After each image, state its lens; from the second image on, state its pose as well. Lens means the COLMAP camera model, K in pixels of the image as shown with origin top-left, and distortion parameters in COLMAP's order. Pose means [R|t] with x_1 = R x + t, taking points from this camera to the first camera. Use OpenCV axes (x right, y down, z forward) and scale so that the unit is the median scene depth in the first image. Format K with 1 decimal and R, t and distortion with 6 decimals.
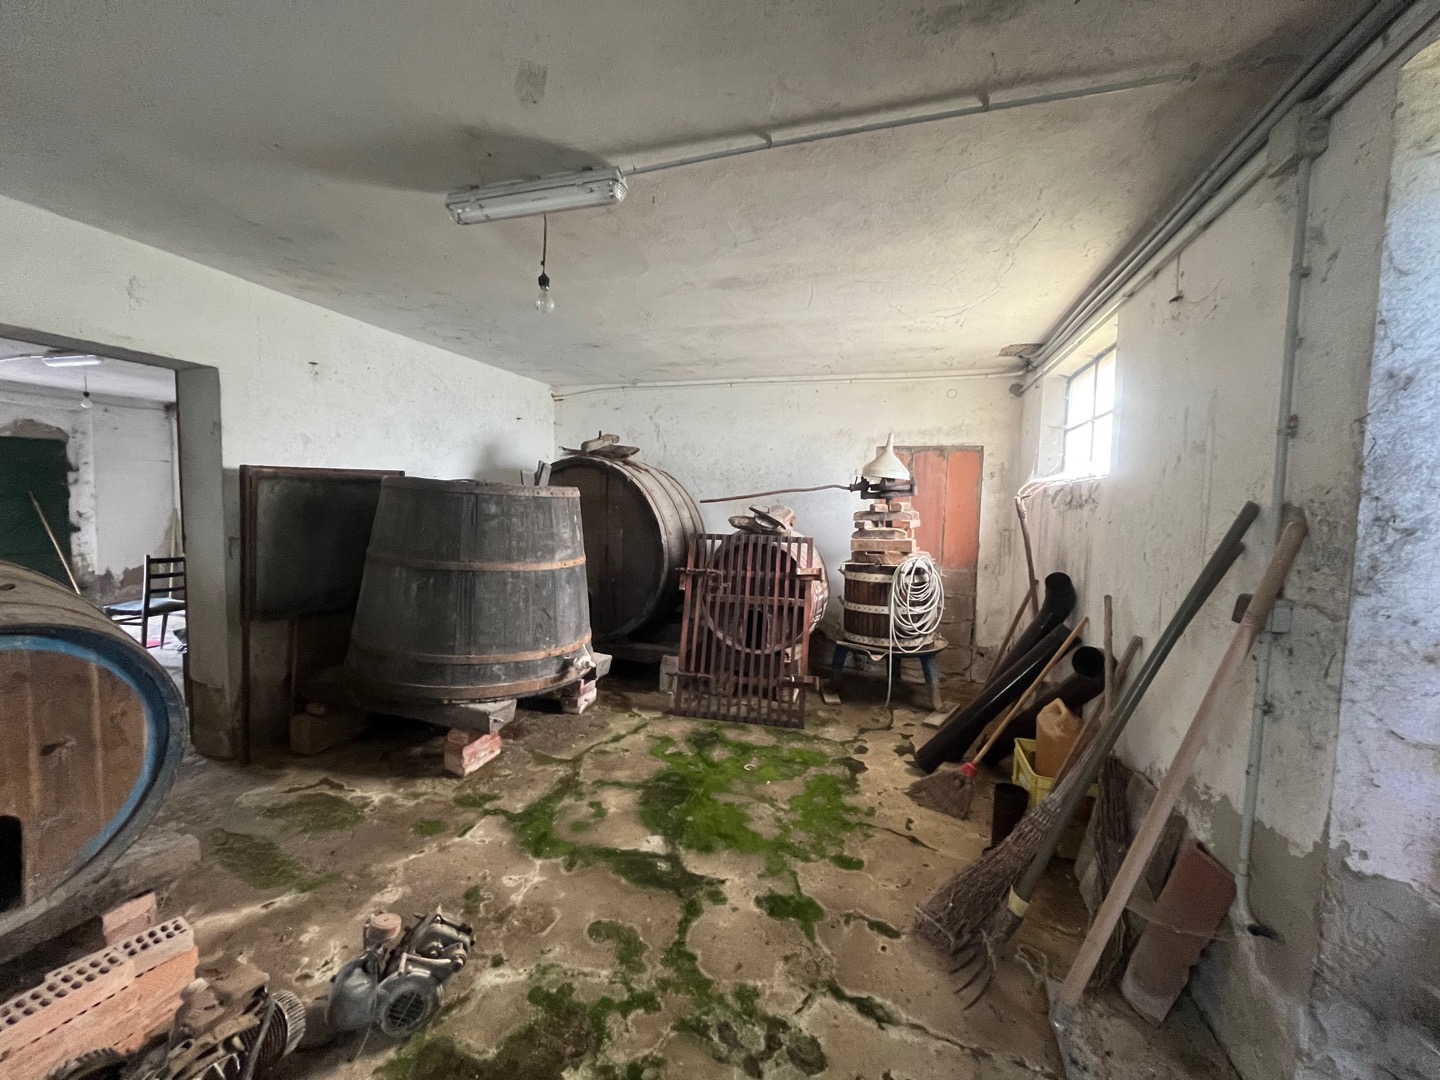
lens RADIAL K [[586.2, 0, 712.7], [0, 586.2, 537.9], [0, 0, 1]] dist [-0.004042, -0.000650]
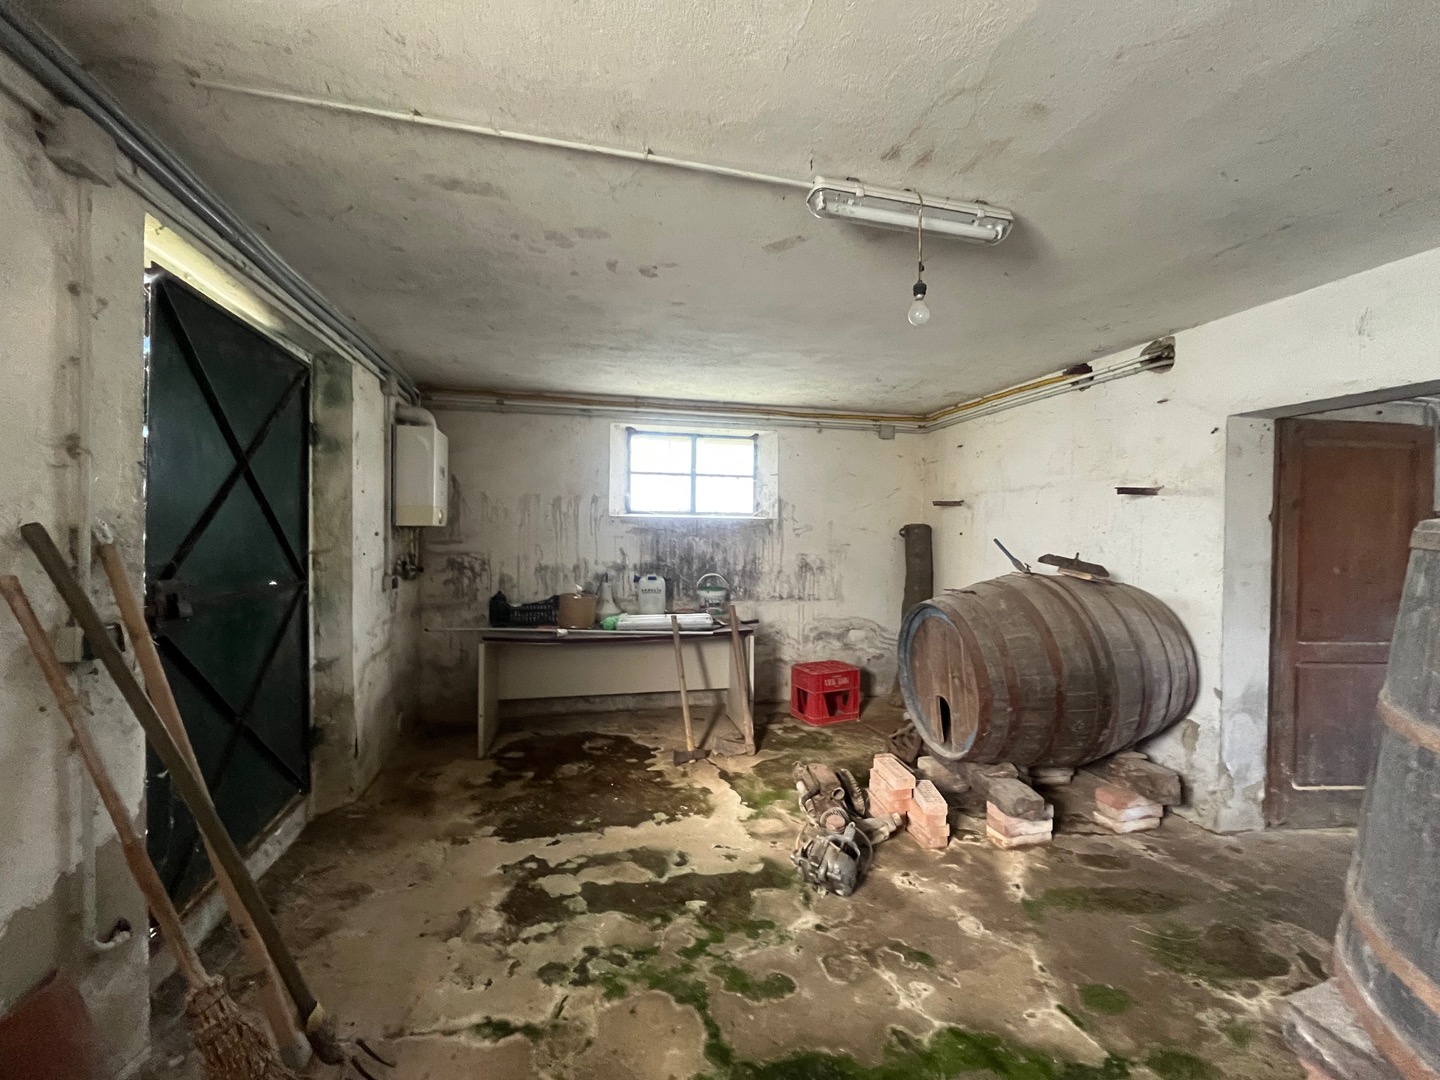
lens RADIAL K [[586.2, 0, 716.1], [0, 586.2, 538.4], [0, 0, 1]] dist [-0.004042, -0.000650]
pose [[-0.857809, -0.026592, -0.513281, 0.427834], [-0.063802, 0.996446, 0.055003, -0.115715], [0.509994, 0.079931, -0.856456, 1.757877]]
